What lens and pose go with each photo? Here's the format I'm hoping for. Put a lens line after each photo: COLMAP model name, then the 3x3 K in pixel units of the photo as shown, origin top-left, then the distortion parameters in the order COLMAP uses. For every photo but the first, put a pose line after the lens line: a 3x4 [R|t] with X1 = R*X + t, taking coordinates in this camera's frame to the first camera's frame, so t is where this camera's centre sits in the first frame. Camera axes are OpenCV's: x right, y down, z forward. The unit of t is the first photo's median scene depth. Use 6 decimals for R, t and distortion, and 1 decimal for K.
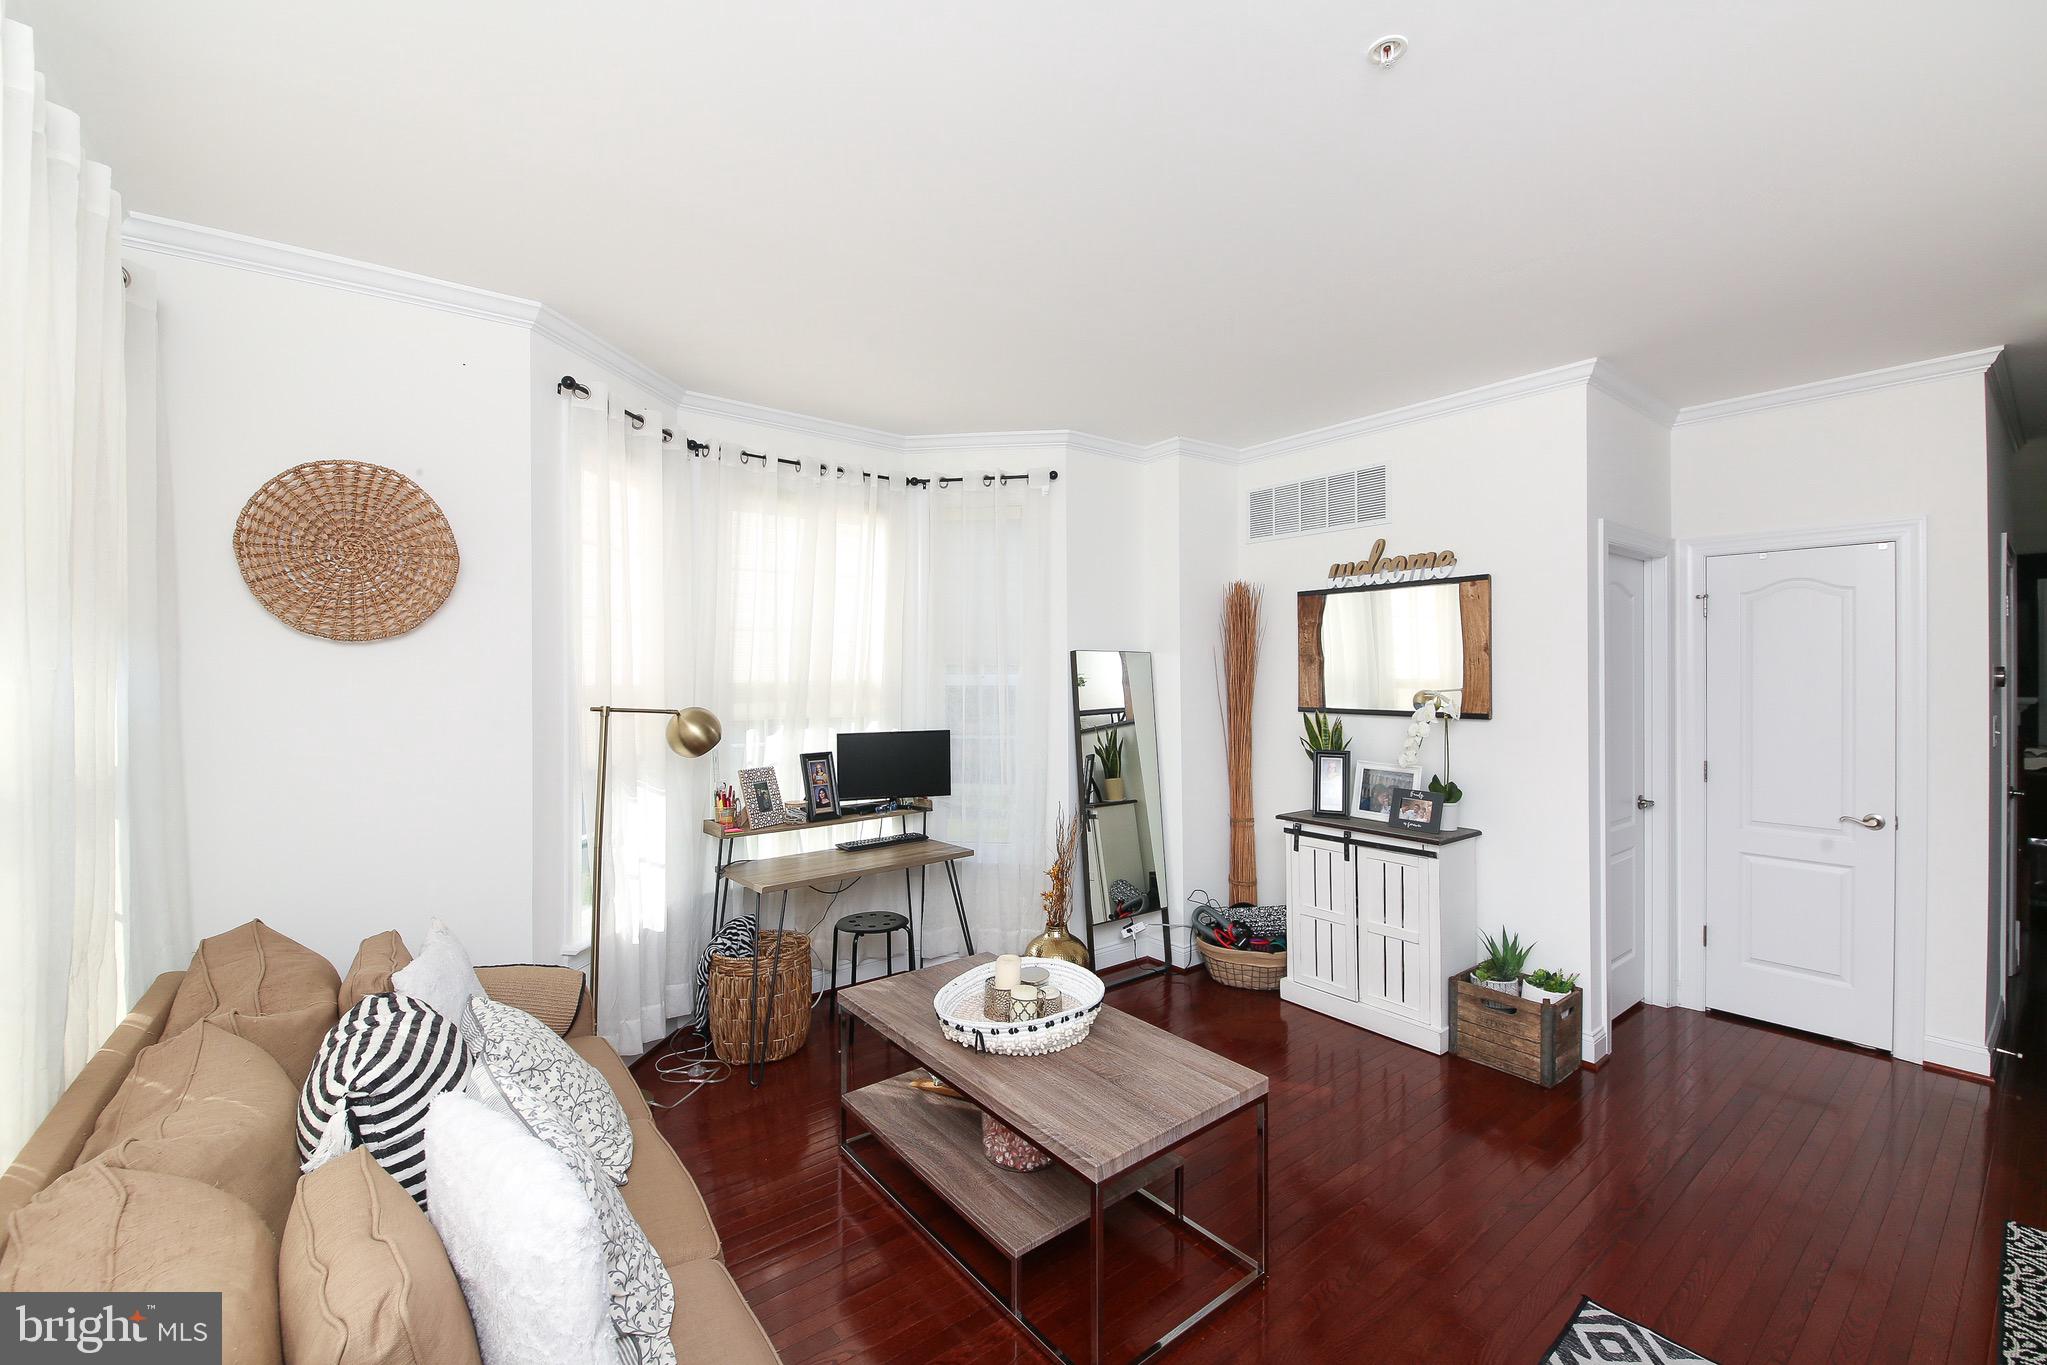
lens RADIAL K [[805.6, 0, 1028.7], [0, 805.6, 676.3], [0, 0, 1]] dist [-0.016020, -0.003995]
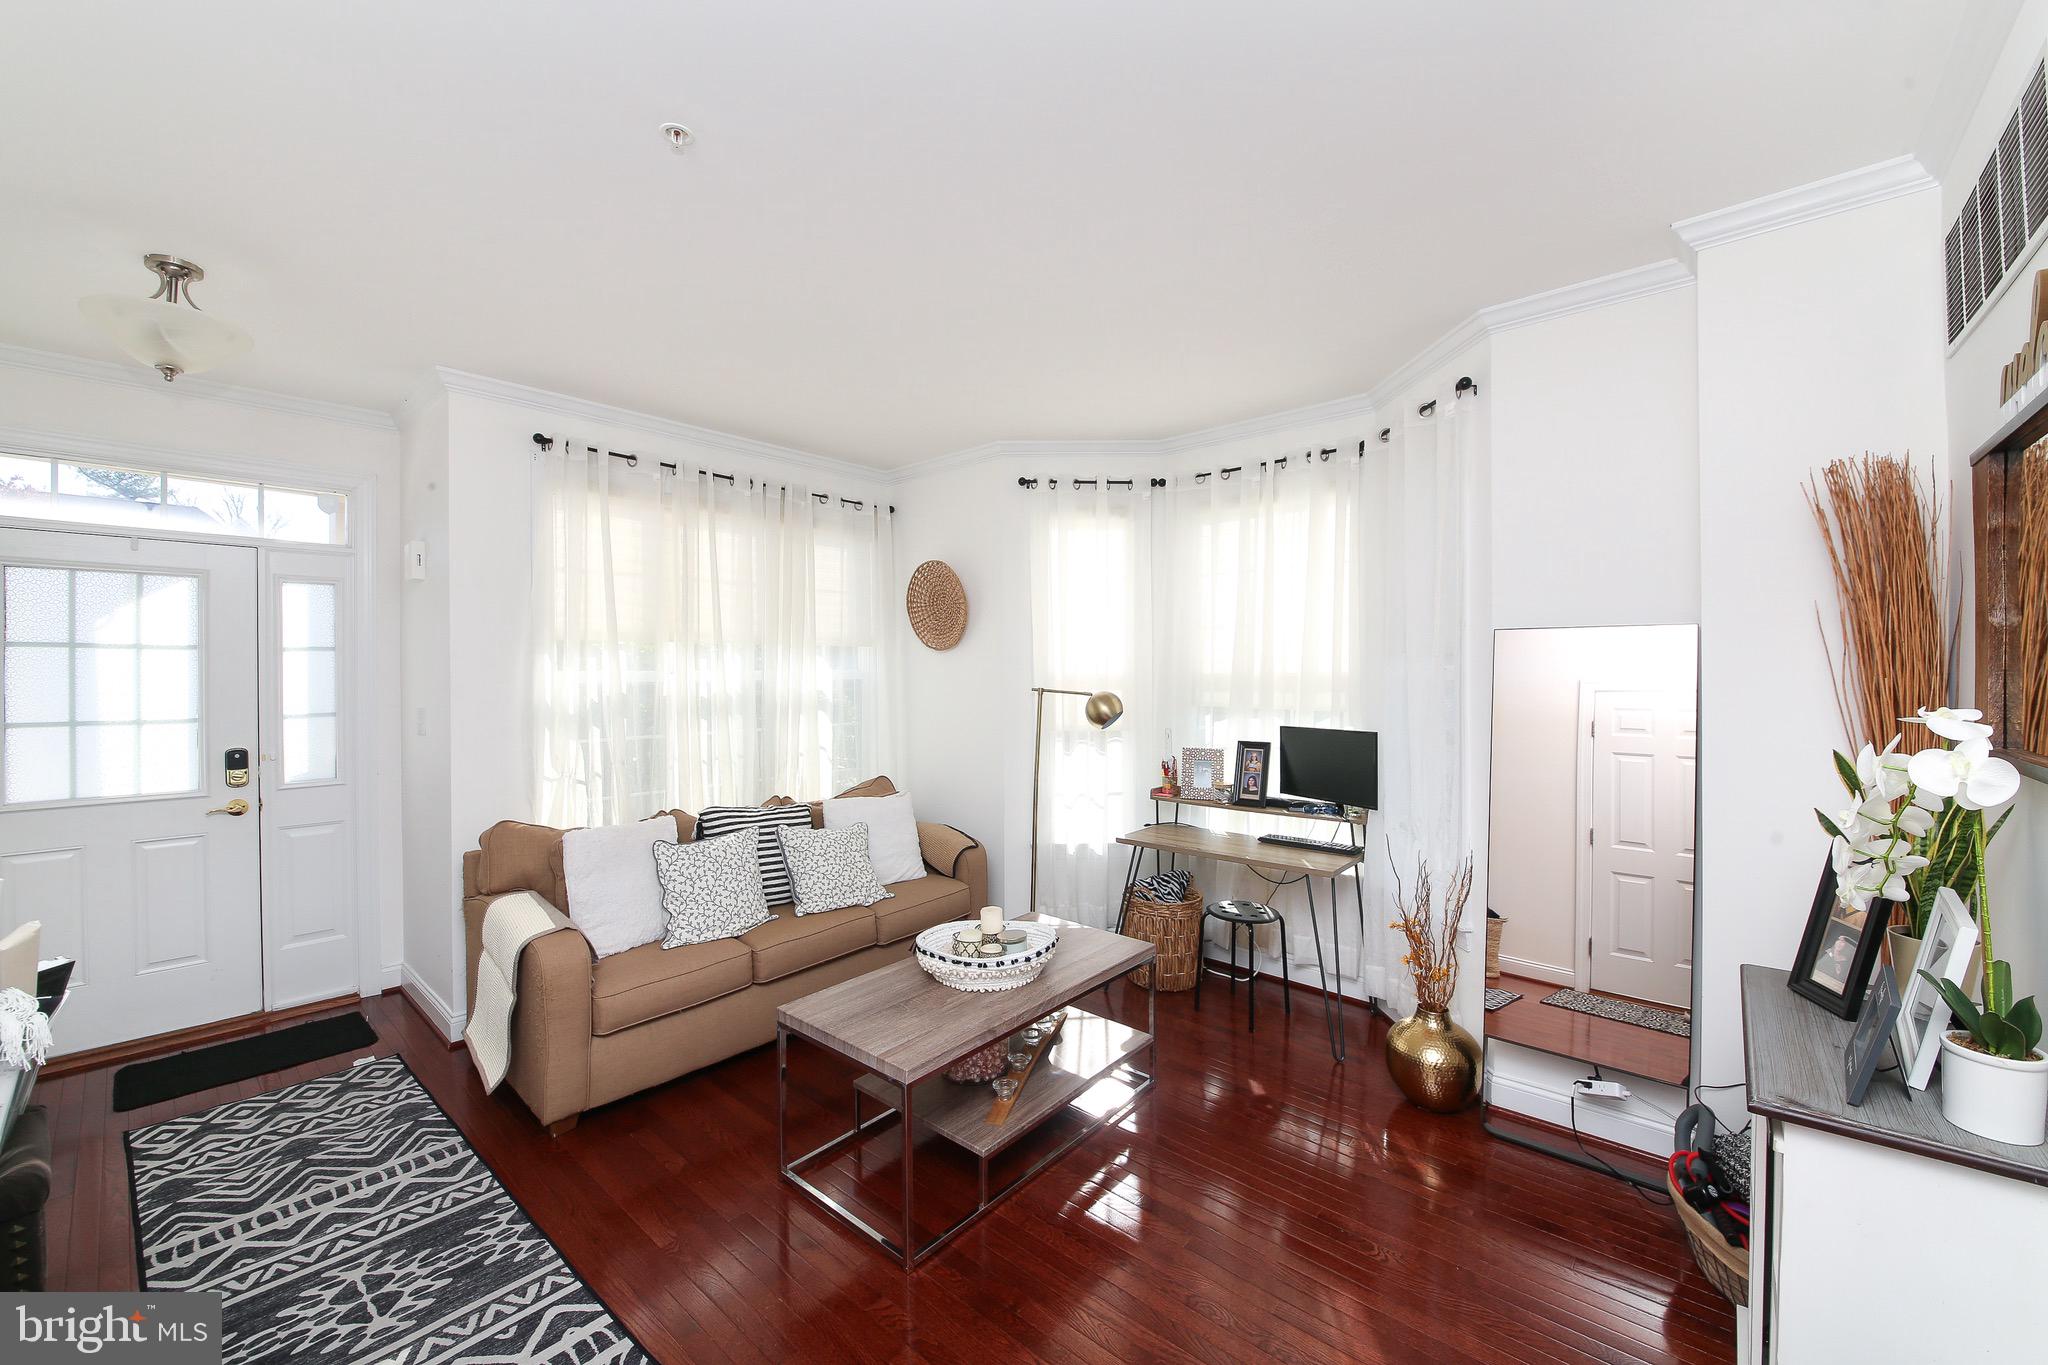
lens RADIAL K [[806.0, 0, 1033.5], [0, 806.0, 661.4], [0, 0, 1]] dist [-0.016020, -0.003995]
pose [[0.223725, 0.004246, -0.974643, 0.708410], [-0.004390, 0.999985, 0.003349, -0.012639], [0.974643, 0.003529, 0.223740, 0.492973]]
